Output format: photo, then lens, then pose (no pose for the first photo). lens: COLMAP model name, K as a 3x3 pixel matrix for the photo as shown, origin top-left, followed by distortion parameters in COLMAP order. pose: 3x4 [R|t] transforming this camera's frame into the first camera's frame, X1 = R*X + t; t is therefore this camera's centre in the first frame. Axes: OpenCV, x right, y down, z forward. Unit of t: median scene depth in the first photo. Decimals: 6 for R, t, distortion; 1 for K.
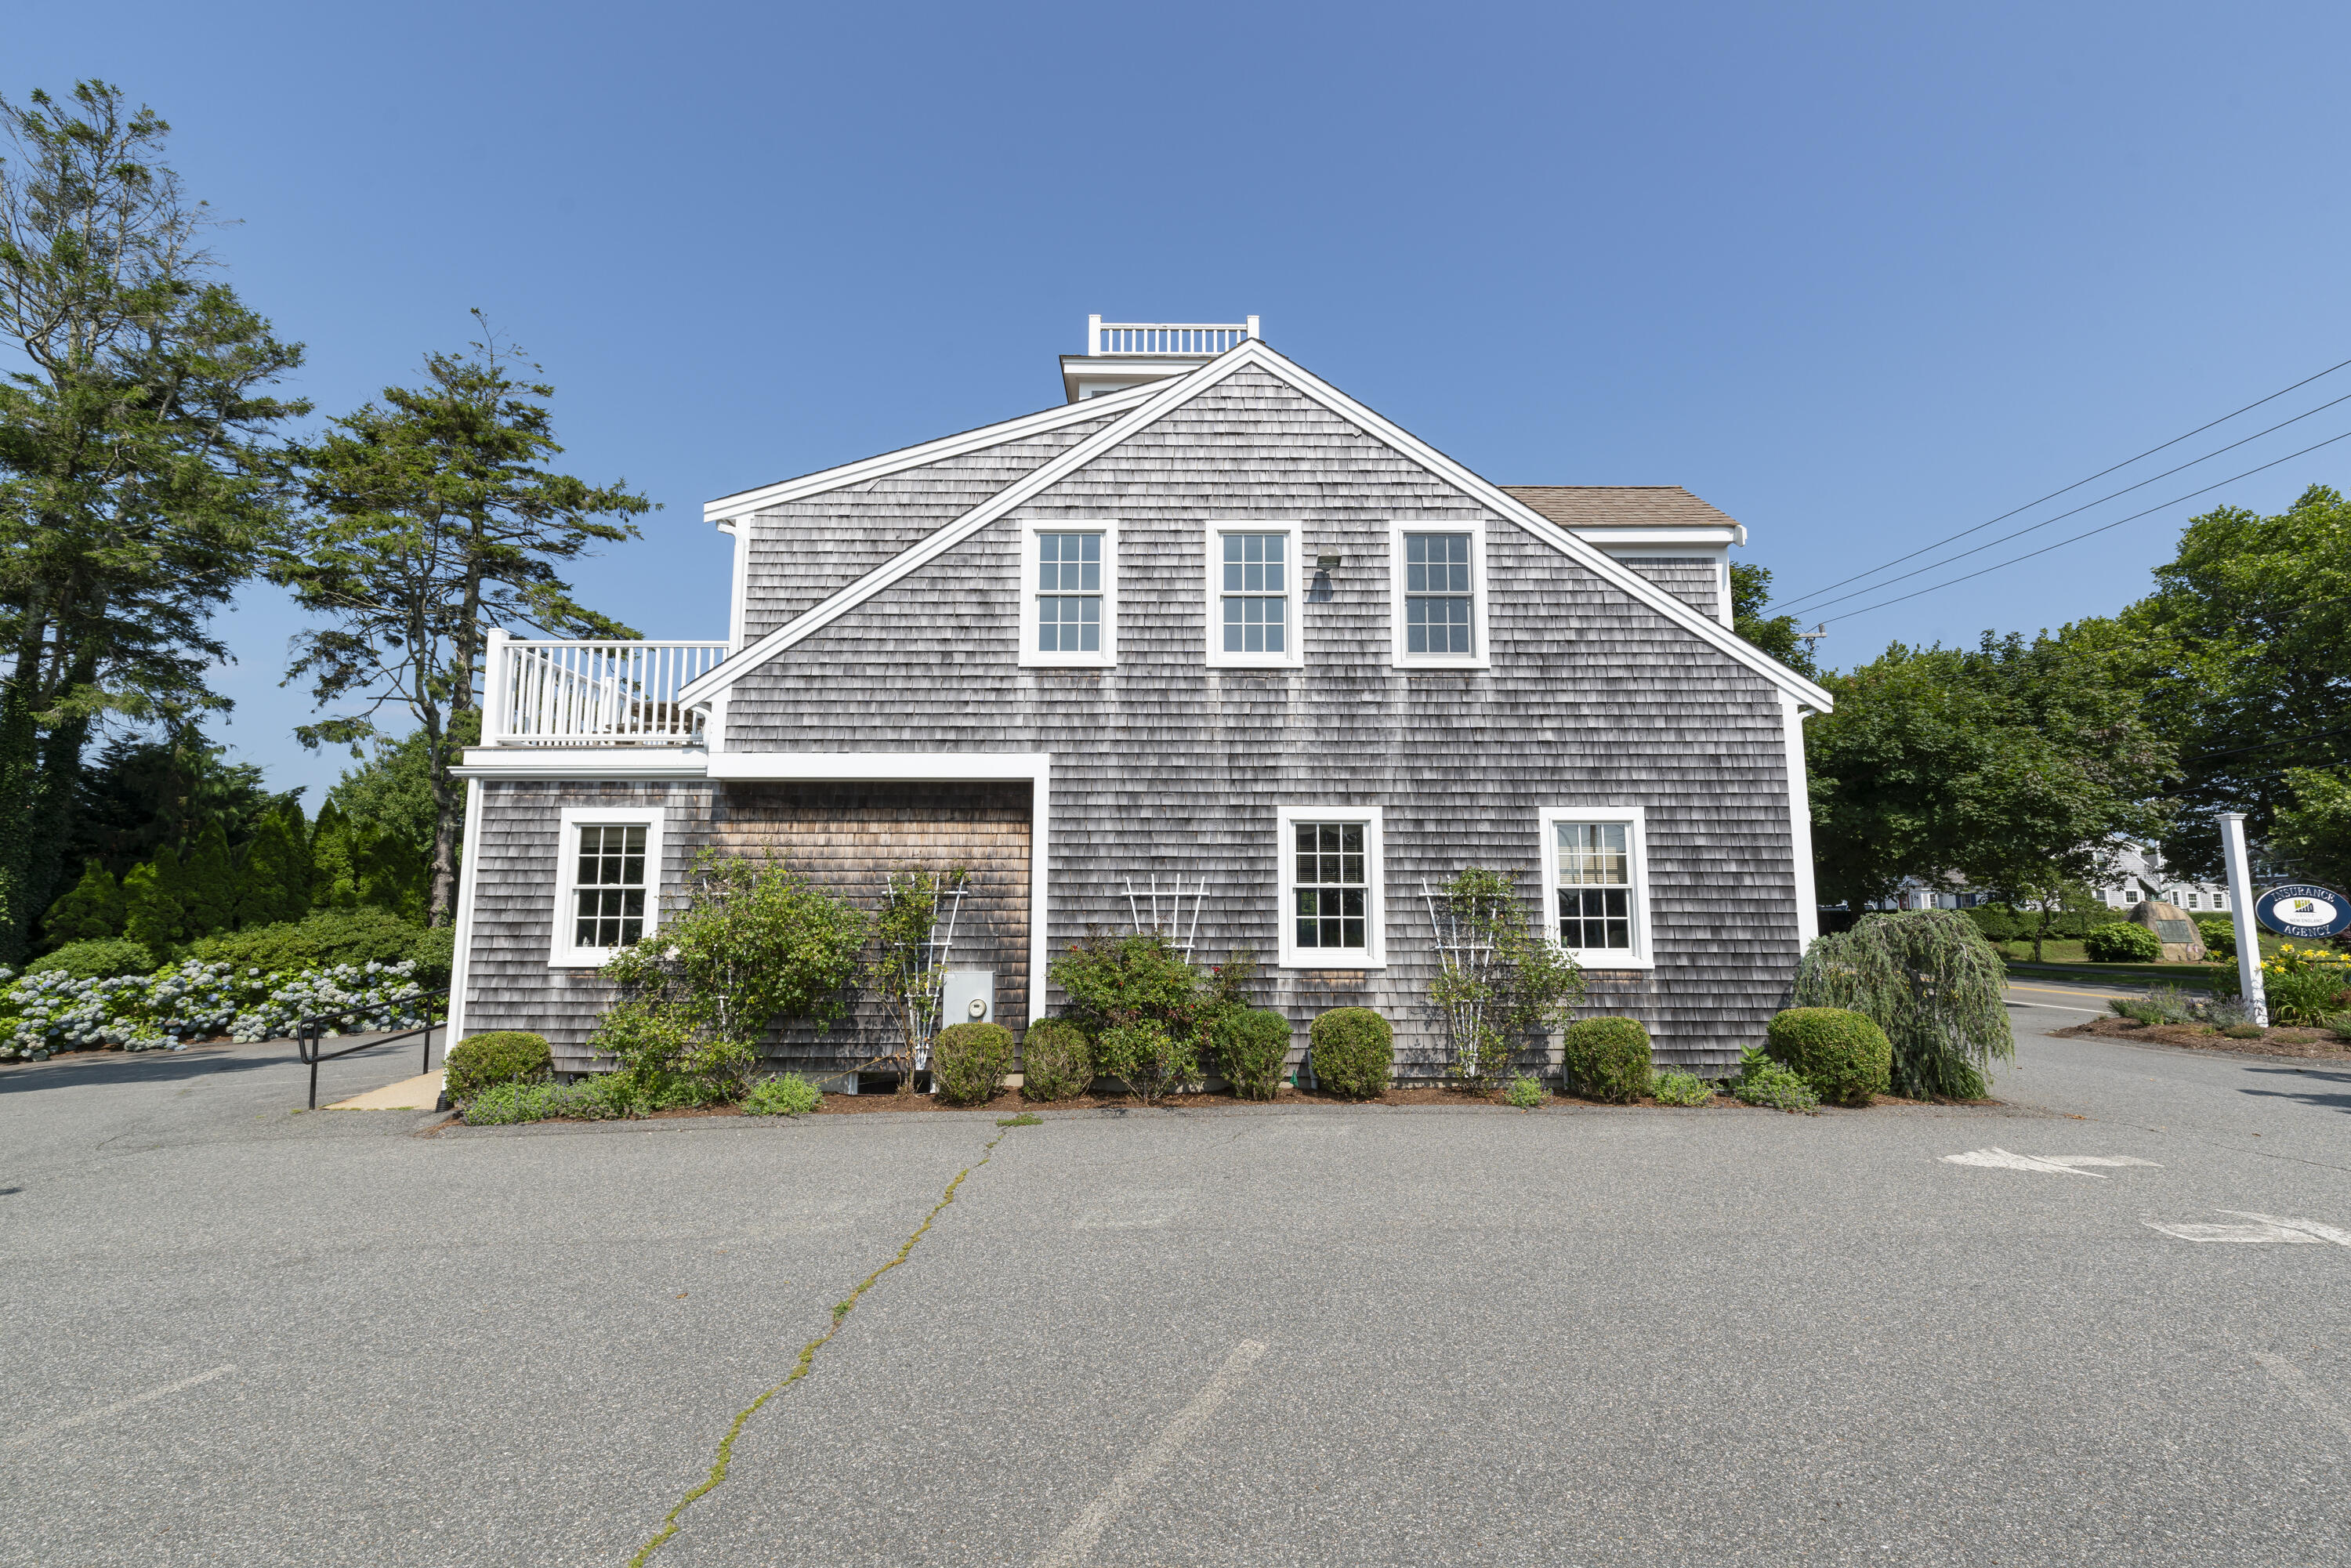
lens RADIAL K [[970.2, 0, 1175.5], [0, 970.2, 784.0], [0, 0, 1]] dist [0.002125, 0.000014]
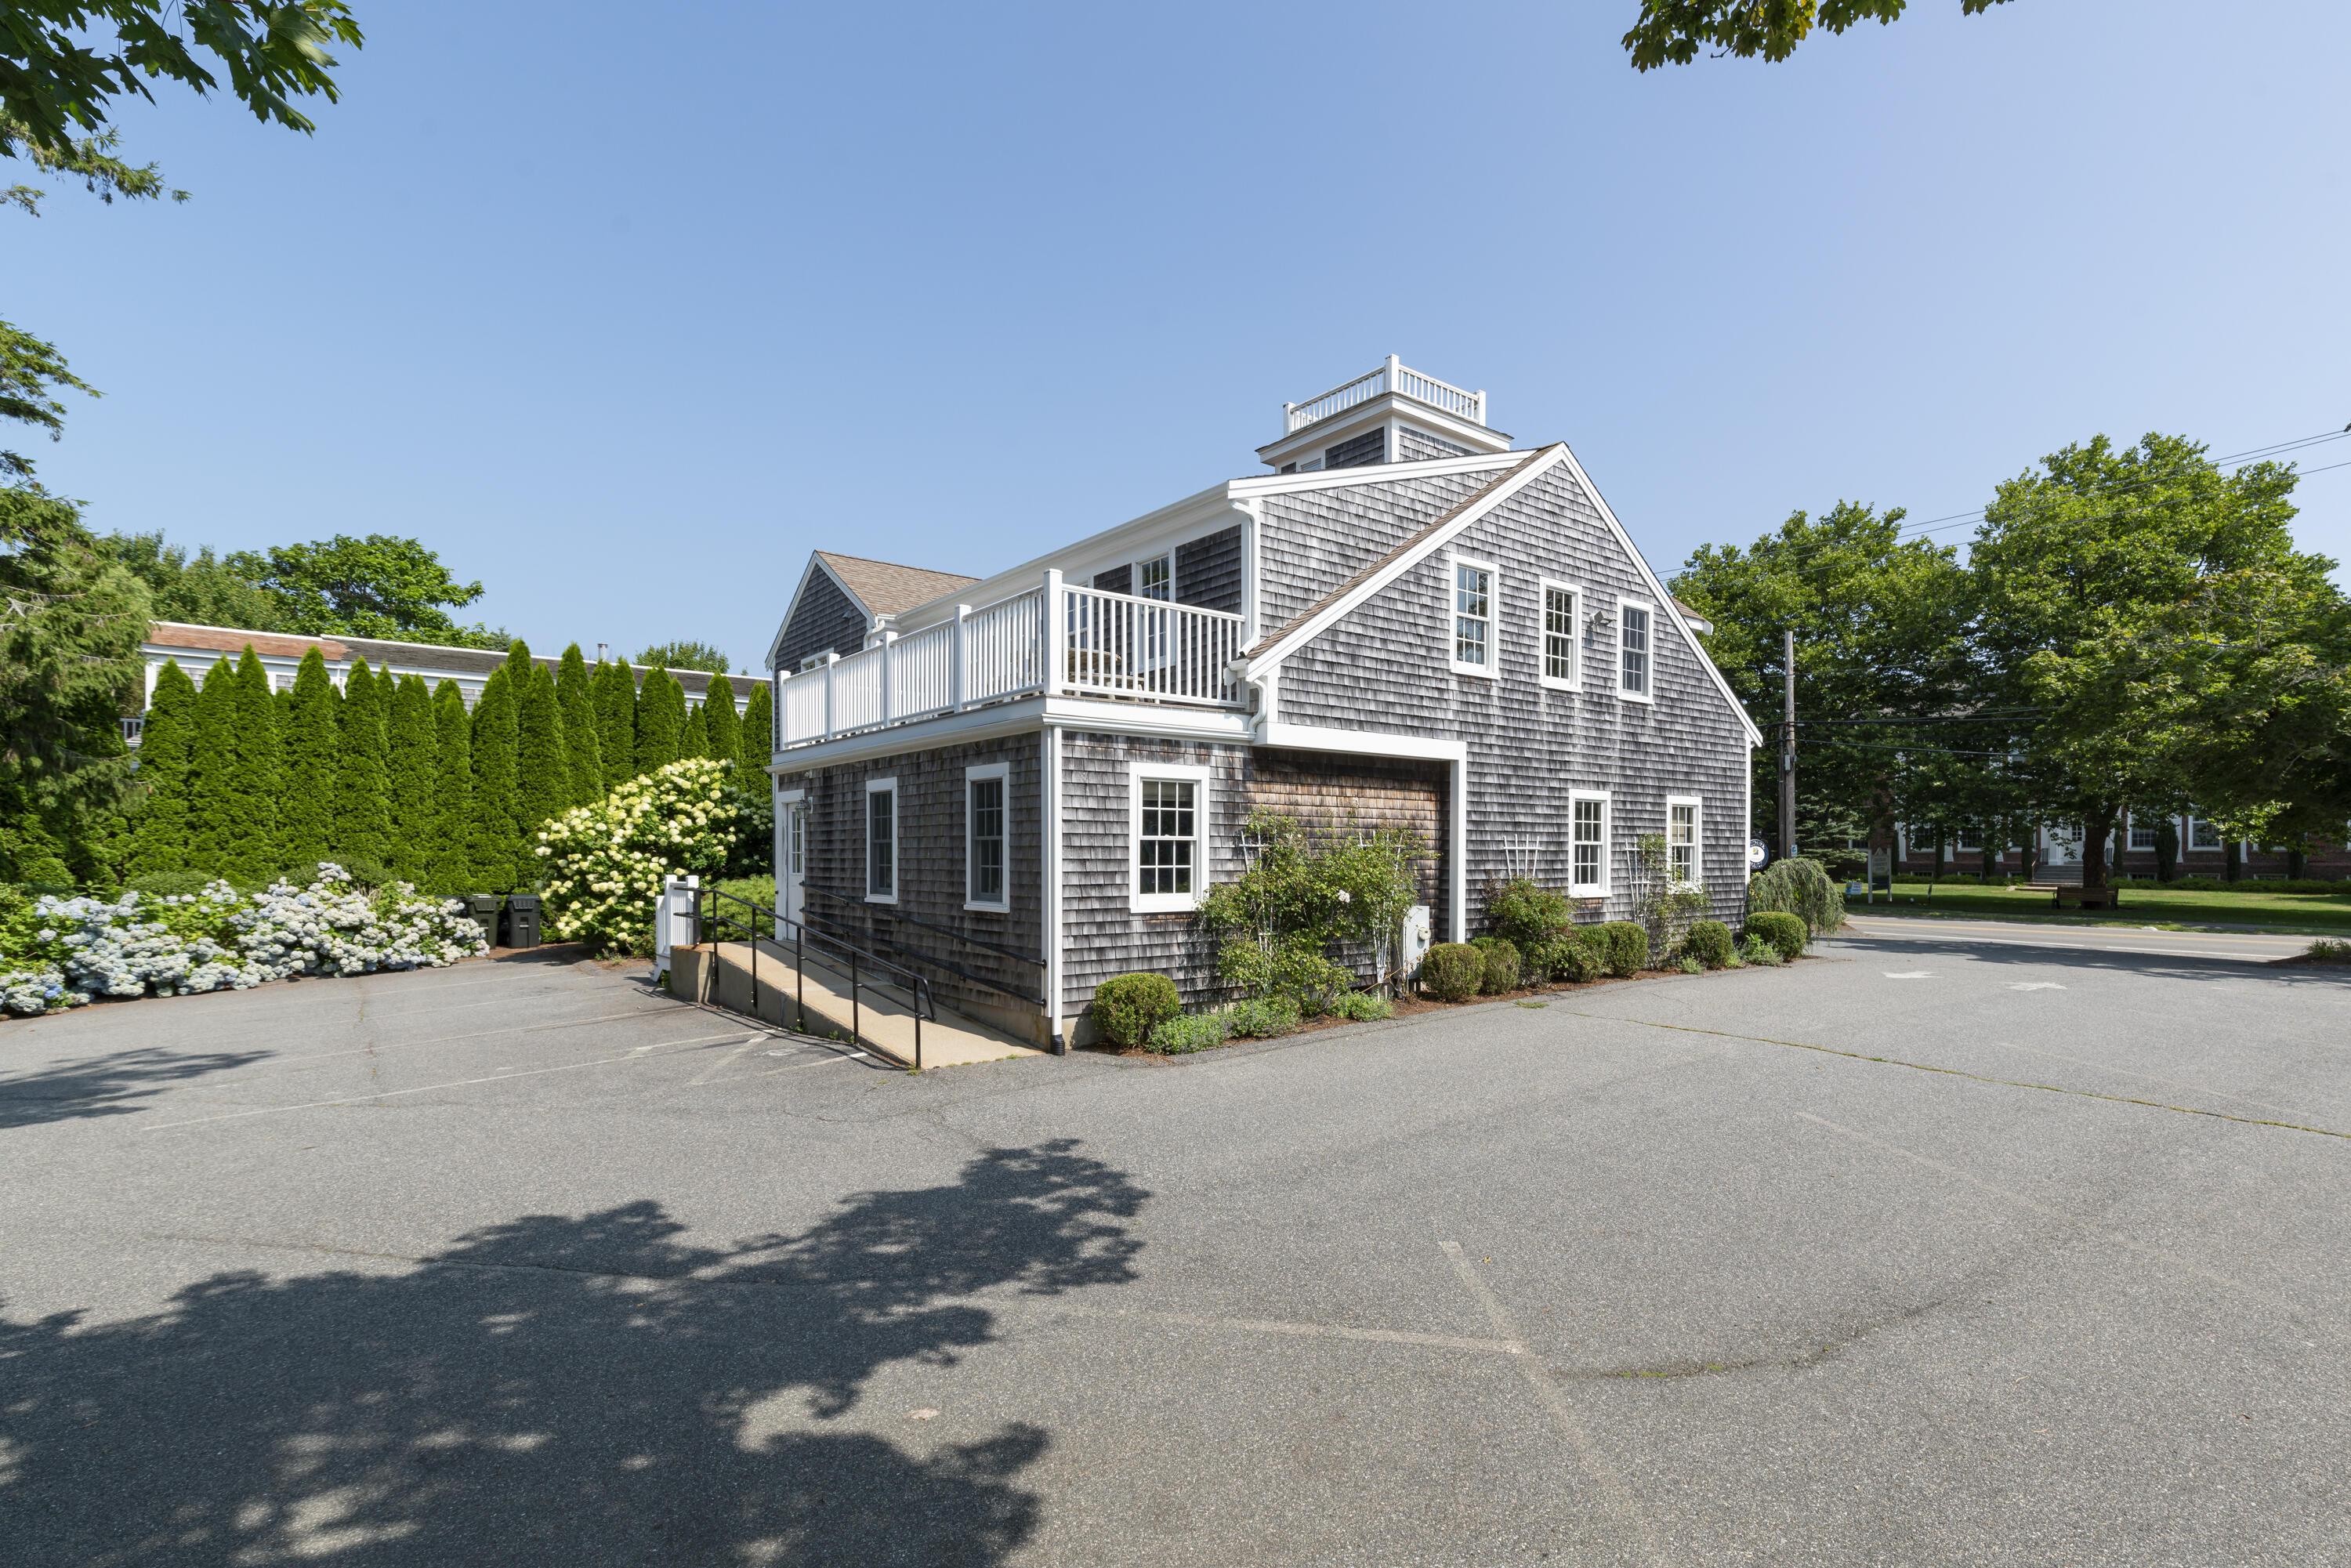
lens RADIAL K [[1119.6, 0, 1176.0], [0, 1119.6, 855.2], [0, 0, 1]] dist [0.037088, 0.000098]
pose [[0.788307, 0.001518, 0.615280, -1.359533], [-0.078111, 0.992153, 0.097629, 0.002882], [-0.610304, -0.125022, 0.782239, 0.024528]]
